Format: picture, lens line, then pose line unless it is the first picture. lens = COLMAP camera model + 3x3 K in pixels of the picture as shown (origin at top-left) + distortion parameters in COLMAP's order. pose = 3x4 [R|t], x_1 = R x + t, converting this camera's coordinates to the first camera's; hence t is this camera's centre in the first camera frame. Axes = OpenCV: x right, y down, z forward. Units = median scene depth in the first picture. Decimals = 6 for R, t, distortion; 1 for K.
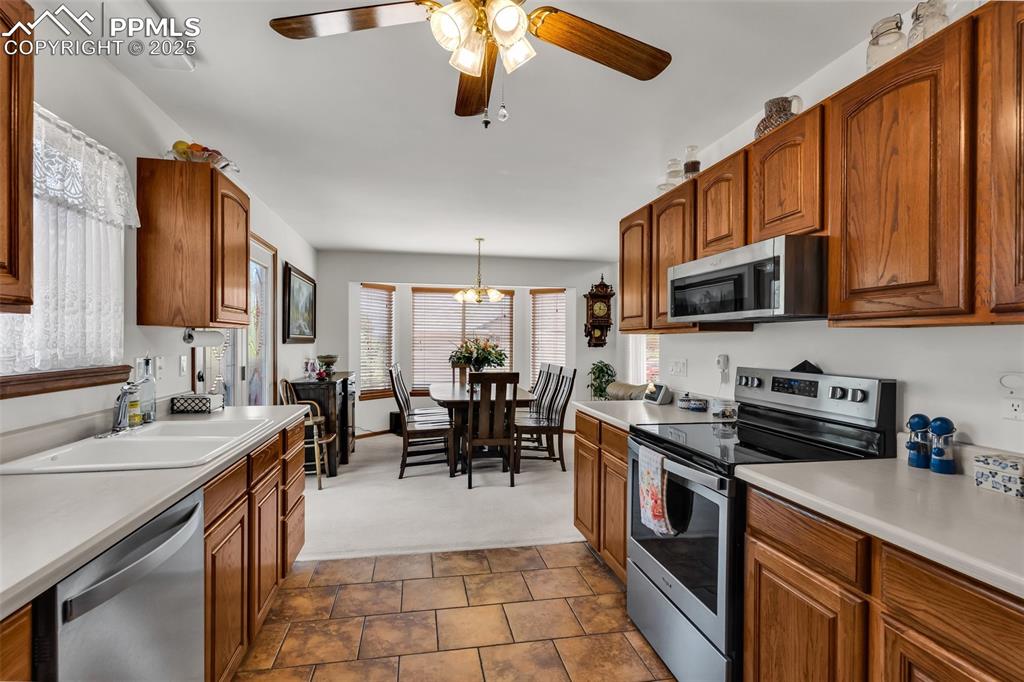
lens RADIAL K [[490.1, 0, 510.5], [0, 490.1, 343.6], [0, 0, 1]] dist [0.001983, 0.000292]
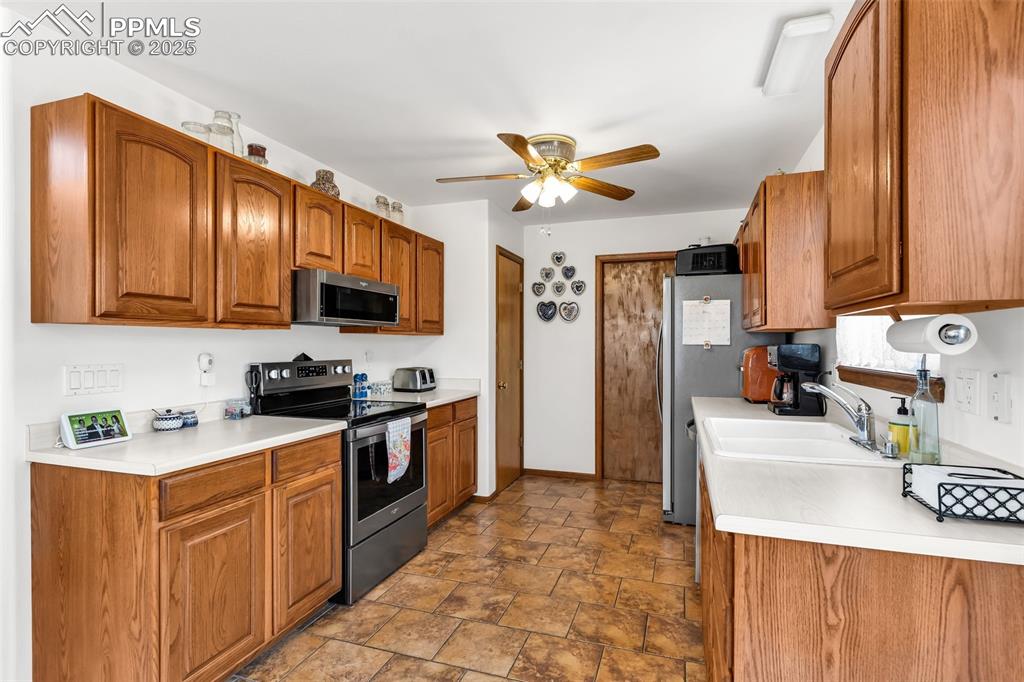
lens RADIAL K [[490.1, 0, 510.5], [0, 490.1, 343.6], [0, 0, 1]] dist [0.001983, 0.000292]
pose [[-0.861556, -0.008144, 0.507598, -0.621830], [-0.004726, 0.999957, 0.008021, -0.007577], [-0.507641, 0.004512, -0.861557, 1.869136]]
